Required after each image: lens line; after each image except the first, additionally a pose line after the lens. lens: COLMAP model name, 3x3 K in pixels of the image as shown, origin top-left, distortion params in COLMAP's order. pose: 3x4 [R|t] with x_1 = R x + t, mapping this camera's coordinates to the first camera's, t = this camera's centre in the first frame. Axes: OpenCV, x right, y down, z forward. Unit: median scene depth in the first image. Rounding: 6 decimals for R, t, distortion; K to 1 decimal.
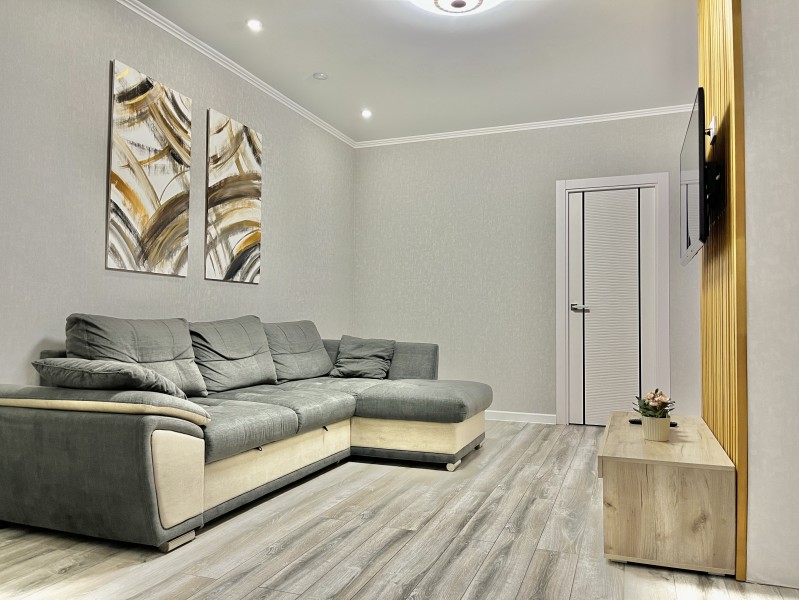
lens RADIAL K [[606.5, 0, 404.5], [0, 606.5, 299.6], [0, 0, 1]] dist [0.055129, -0.078643]
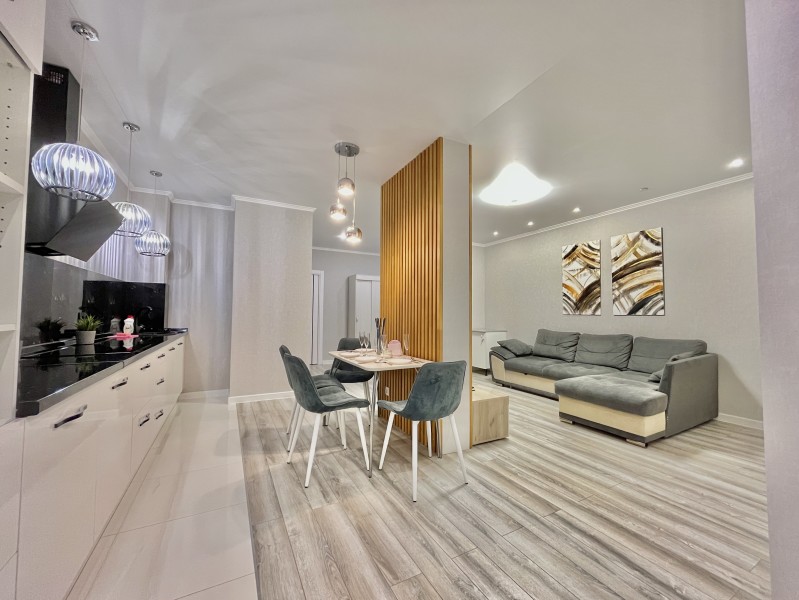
lens RADIAL K [[323.3, 0, 402.0], [0, 323.3, 299.0], [0, 0, 1]] dist [-0.002268, 0.000084]
pose [[-0.660948, -0.048259, -0.748879, 1.120454], [0.011093, 0.997193, -0.074052, -0.015635], [0.750350, -0.057251, -0.658557, 1.285902]]
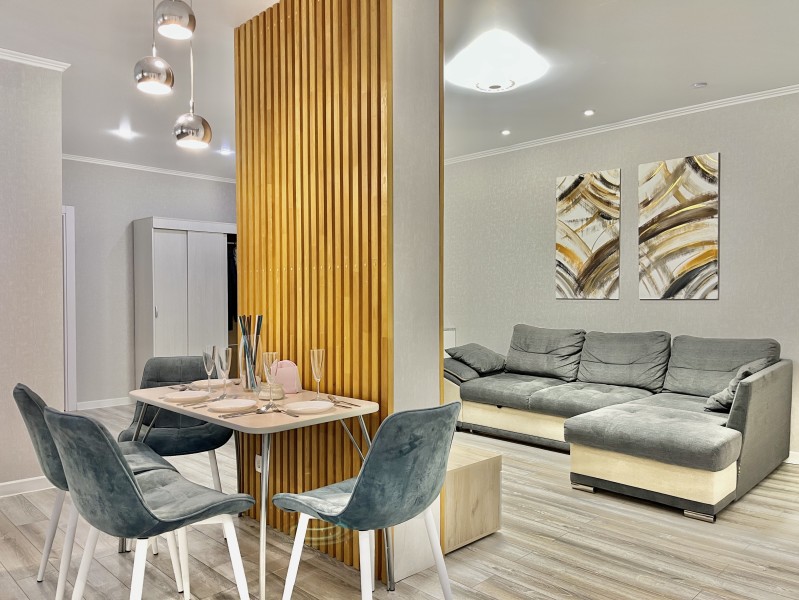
lens RADIAL K [[606.5, 0, 403.2], [0, 606.5, 303.6], [0, 0, 1]] dist [0.055129, -0.078643]
pose [[-0.419990, 0.006769, -0.907503, 1.128587], [0.028692, 0.999571, -0.005823, -0.034536], [0.907075, -0.028484, -0.420004, 1.169998]]
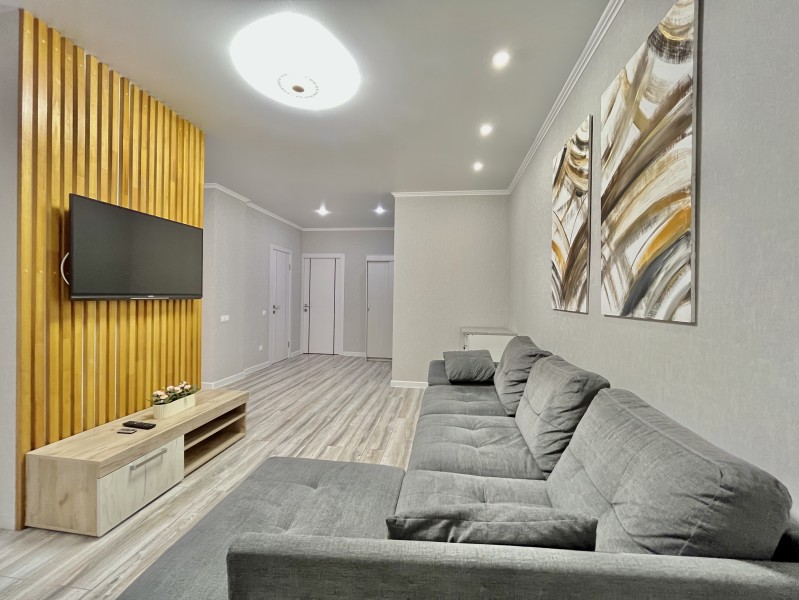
lens RADIAL K [[323.3, 0, 398.8], [0, 323.3, 299.2], [0, 0, 1]] dist [-0.002268, 0.000084]
pose [[-0.976797, -0.021532, -0.213083, 0.019246], [-0.015766, 0.999463, -0.028720, -0.041287], [0.213587, -0.024694, -0.976612, 1.451194]]
